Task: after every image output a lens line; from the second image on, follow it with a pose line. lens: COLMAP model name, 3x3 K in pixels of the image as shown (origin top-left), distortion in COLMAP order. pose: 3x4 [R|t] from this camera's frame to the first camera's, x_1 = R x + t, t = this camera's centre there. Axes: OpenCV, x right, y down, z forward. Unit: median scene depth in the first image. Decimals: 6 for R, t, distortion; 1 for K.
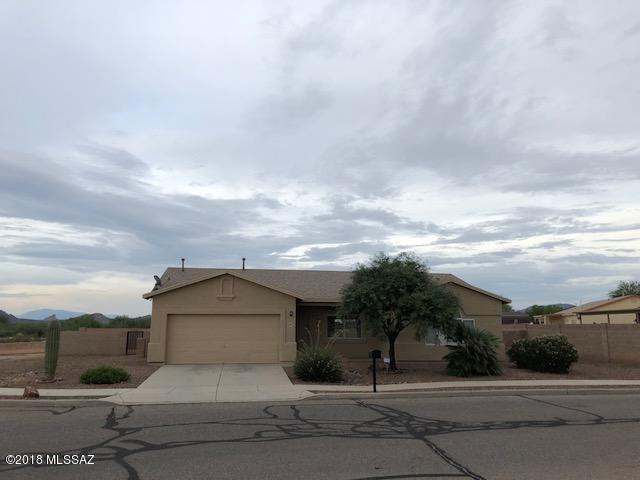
lens RADIAL K [[522.1, 0, 347.3], [0, 522.1, 247.7], [0, 0, 1]] dist [0.038350, -0.059585]
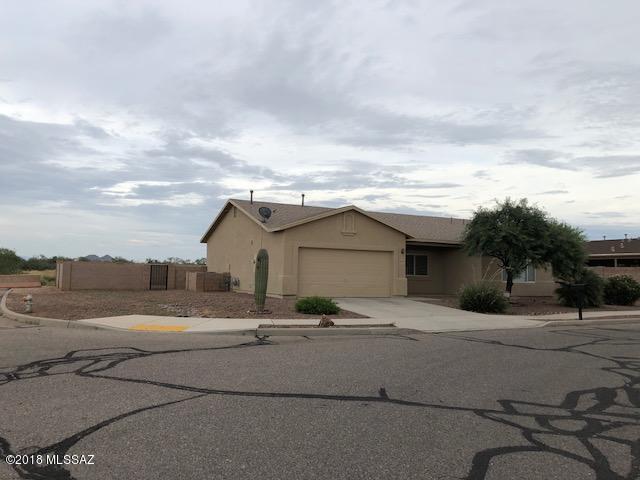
lens RADIAL K [[522.1, 0, 338.6], [0, 522.1, 220.2], [0, 0, 1]] dist [0.038350, -0.059585]
pose [[0.950709, 0.048874, 0.306208, -0.595618], [-0.064989, 0.996974, 0.042652, 0.031109], [-0.303197, -0.060450, 0.951009, 0.053542]]
